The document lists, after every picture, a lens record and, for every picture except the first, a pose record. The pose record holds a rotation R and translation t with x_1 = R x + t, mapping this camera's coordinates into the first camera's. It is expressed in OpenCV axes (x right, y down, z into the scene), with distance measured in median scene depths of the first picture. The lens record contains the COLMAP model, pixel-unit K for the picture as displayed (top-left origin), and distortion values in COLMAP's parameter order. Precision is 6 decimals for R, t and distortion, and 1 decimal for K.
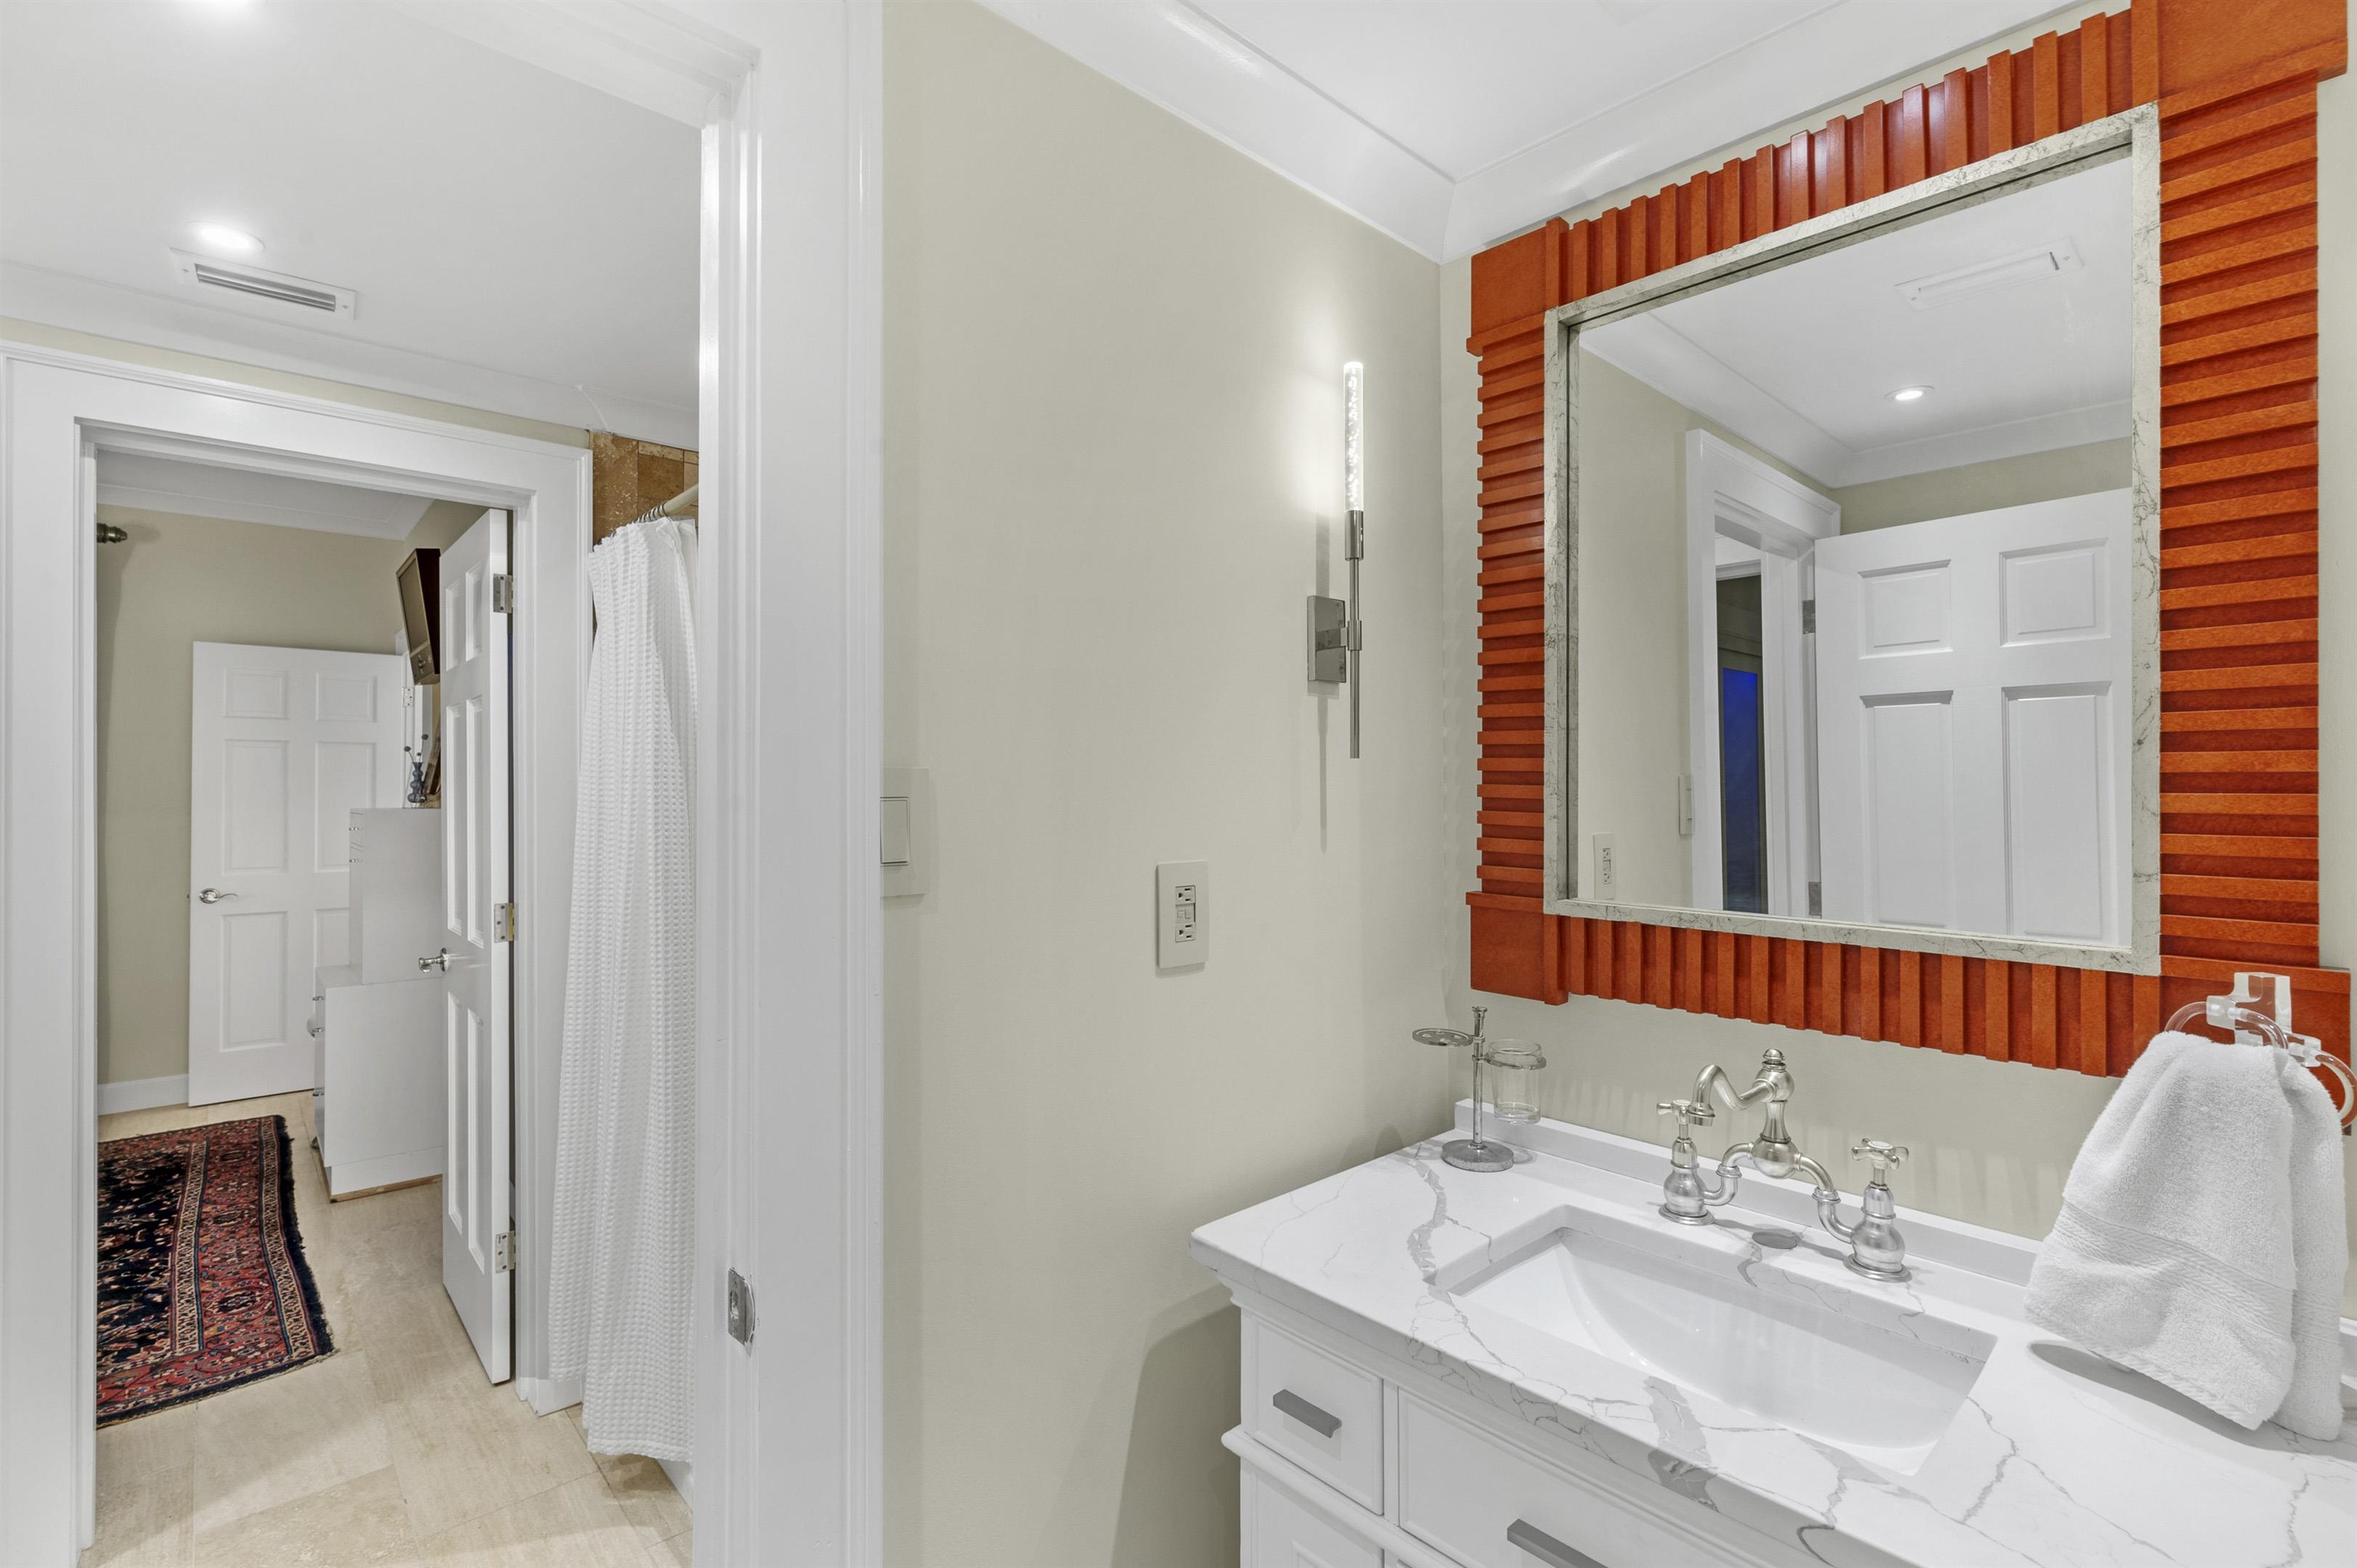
lens RADIAL K [[1069.5, 0, 1178.5], [0, 1069.5, 784.0], [0, 0, 1]] dist [-0.000077, 0.000025]
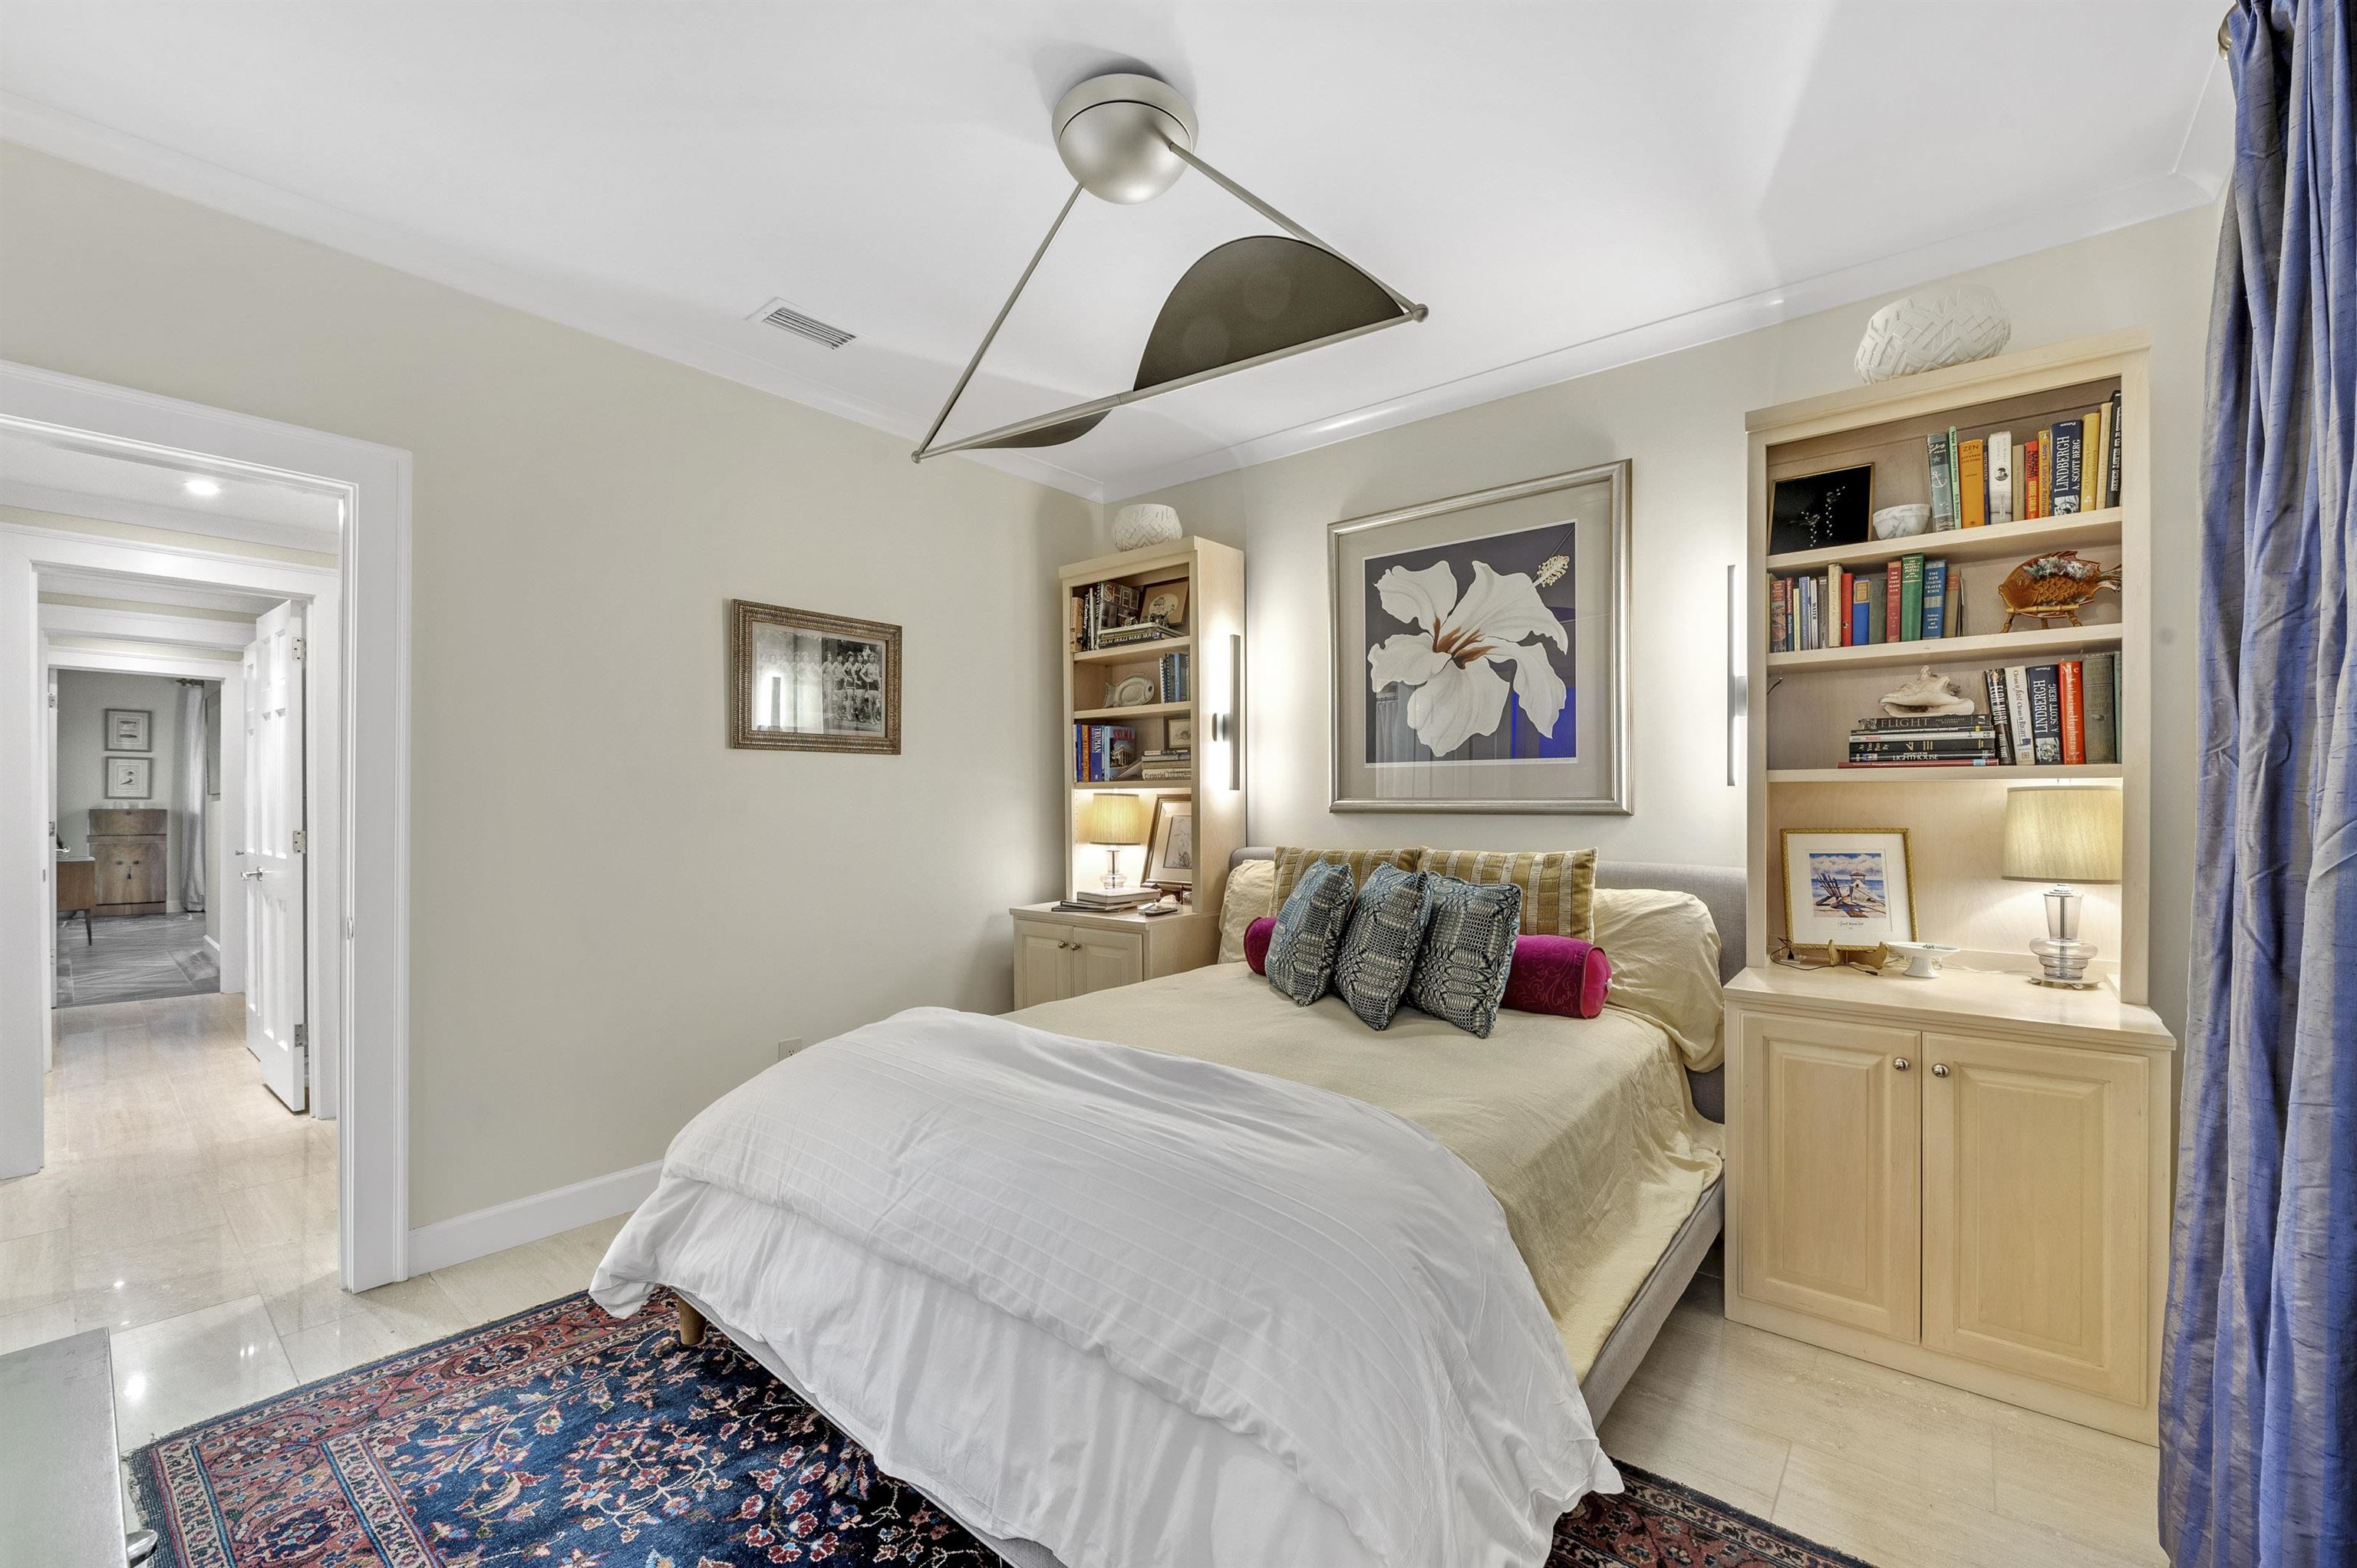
lens RADIAL K [[959.9, 0, 1182.7], [0, 959.9, 796.7], [0, 0, 1]] dist [-0.000509, 0.000023]
pose [[-0.990413, 0.002355, -0.138115, -1.399330], [0.002301, 0.999997, 0.000552, 0.056251], [0.138115, 0.000229, -0.990416, 1.730488]]
